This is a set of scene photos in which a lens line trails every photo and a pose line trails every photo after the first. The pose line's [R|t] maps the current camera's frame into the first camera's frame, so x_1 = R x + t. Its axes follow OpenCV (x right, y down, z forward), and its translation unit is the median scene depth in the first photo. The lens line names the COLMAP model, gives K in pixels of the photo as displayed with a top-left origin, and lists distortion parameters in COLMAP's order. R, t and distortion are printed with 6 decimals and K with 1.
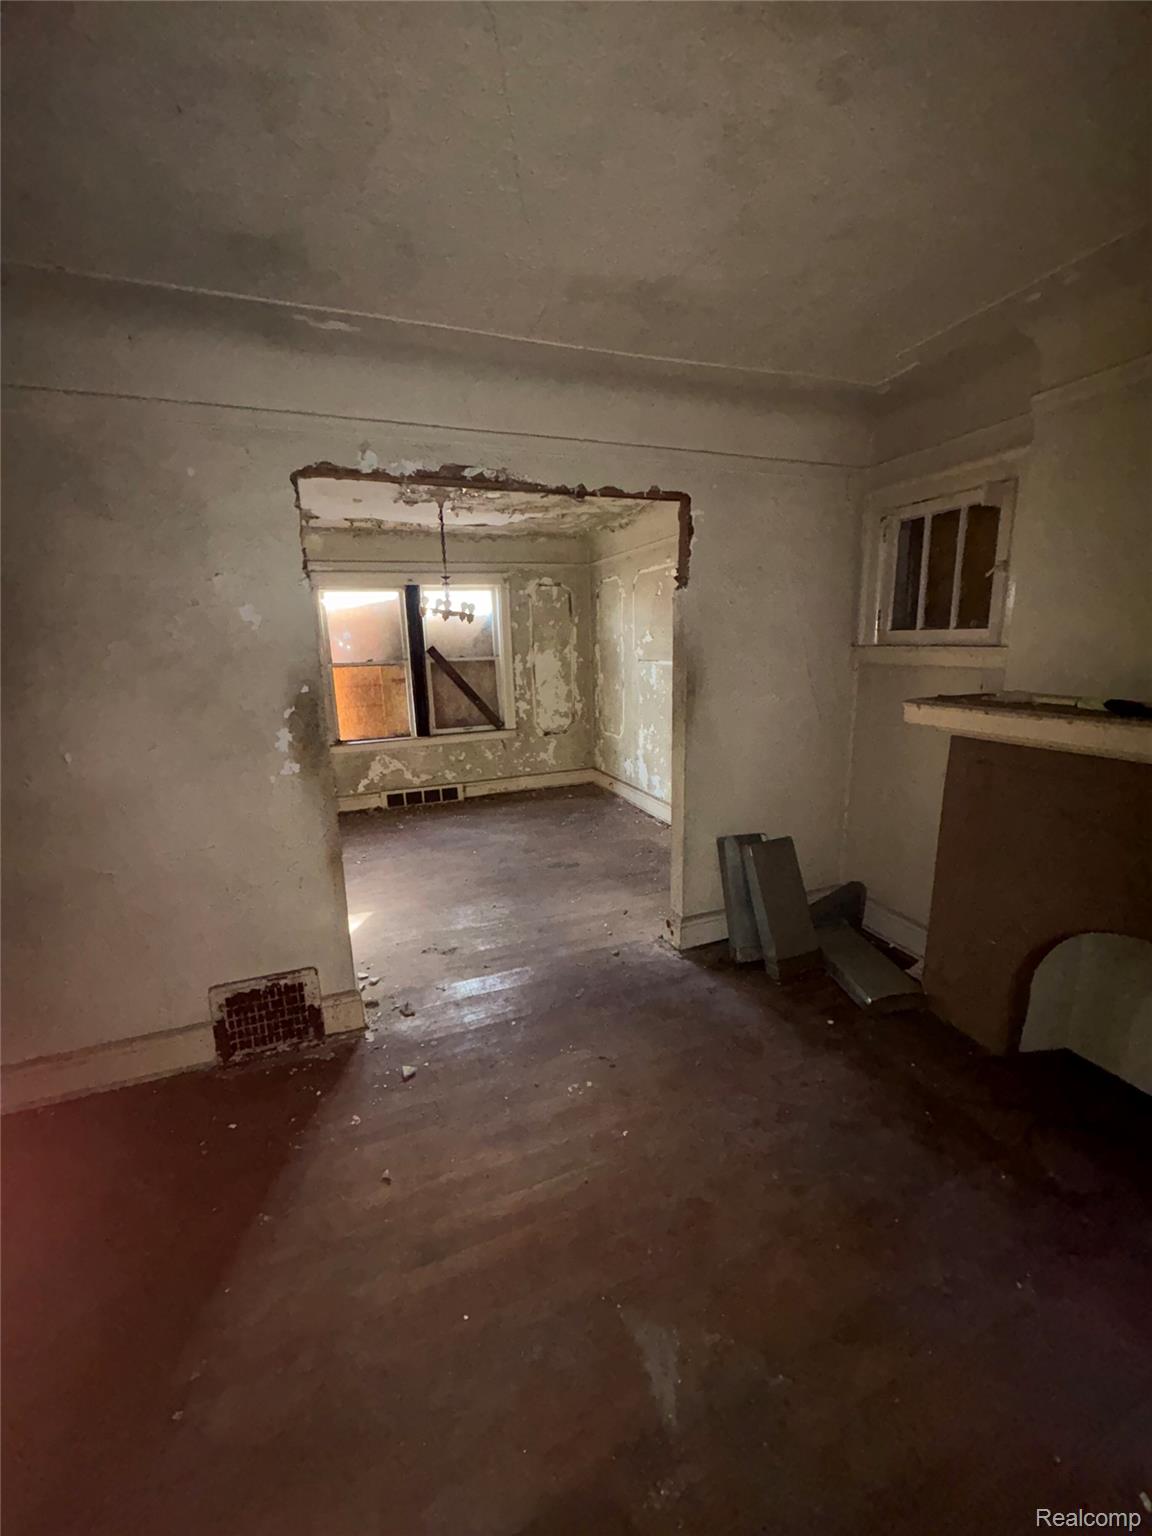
lens RADIAL K [[608.4, 0, 575.7], [0, 608.4, 768.4], [0, 0, 1]] dist [-0.001210, 0.000275]
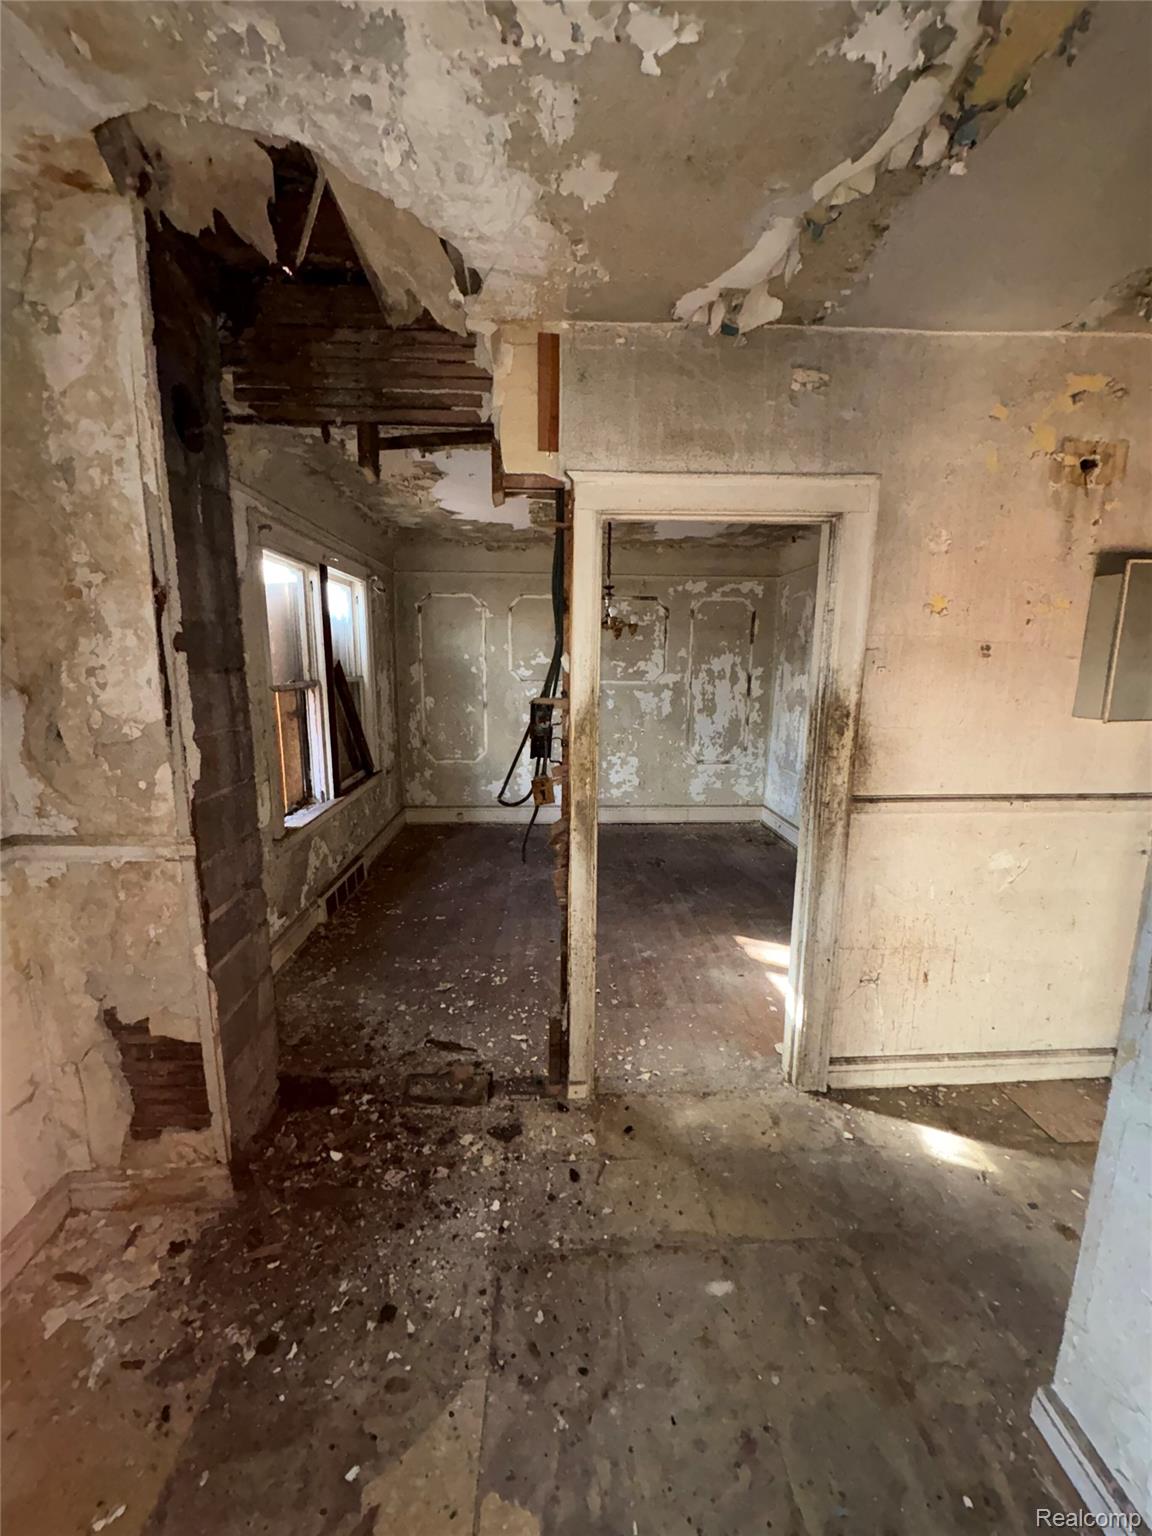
lens RADIAL K [[608.4, 0, 576.0], [0, 608.4, 770.1], [0, 0, 1]] dist [-0.001210, 0.000275]
pose [[0.308200, -0.136540, 0.941472, -1.705348], [0.180933, 0.979996, 0.082897, -0.192762], [-0.933957, 0.144794, 0.326739, 1.179678]]
